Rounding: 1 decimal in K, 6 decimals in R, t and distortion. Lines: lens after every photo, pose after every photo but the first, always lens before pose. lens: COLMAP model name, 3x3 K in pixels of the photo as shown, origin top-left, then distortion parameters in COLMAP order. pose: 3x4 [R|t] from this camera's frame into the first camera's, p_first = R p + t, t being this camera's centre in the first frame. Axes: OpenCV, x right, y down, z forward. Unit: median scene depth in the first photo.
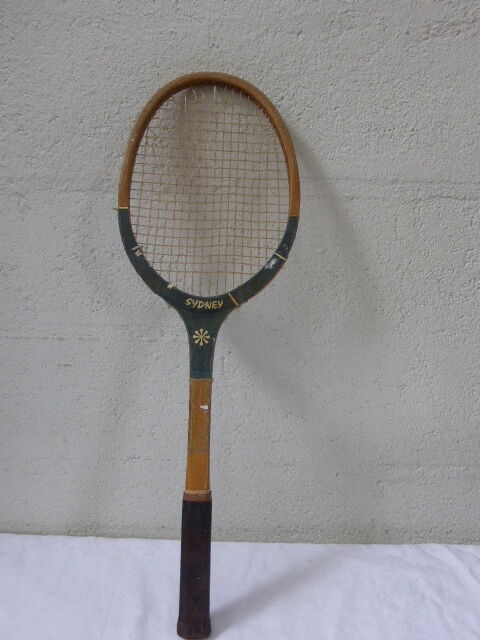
lens RADIAL K [[591.4, 0, 240.0], [0, 591.4, 320.0], [0, 0, 1]] dist [-0.039324, 0.018963]
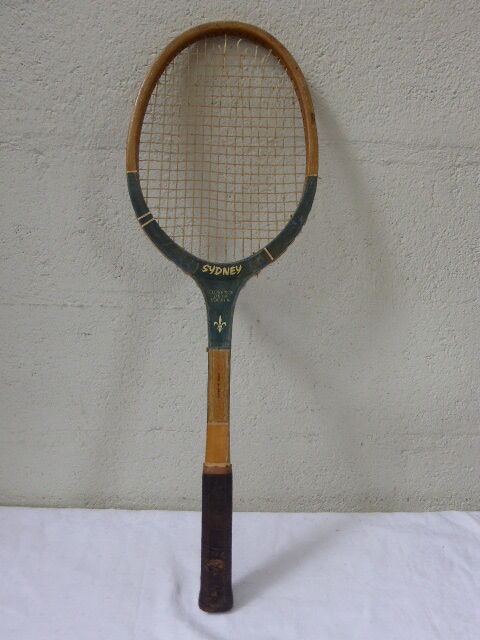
lens RADIAL K [[591.4, 0, 240.0], [0, 591.4, 320.0], [0, 0, 1]] dist [-0.039324, 0.018963]
pose [[0.998179, 0.004730, 0.060133, -0.104664], [-0.008566, 0.997933, 0.063691, -0.008548], [-0.059707, -0.064090, 0.996156, 0.037297]]
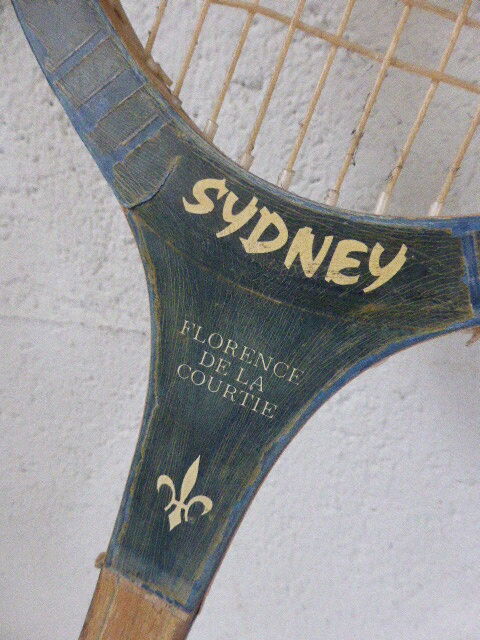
lens RADIAL K [[484.4, 0, 240.0], [0, 484.4, 320.0], [0, 0, 1]] dist [-0.002576, 0.001916]
pose [[0.919086, 0.367129, -0.143168, -0.053115], [-0.310923, 0.898837, 0.308899, -0.051786], [0.242091, -0.239391, 0.940257, 1.018850]]
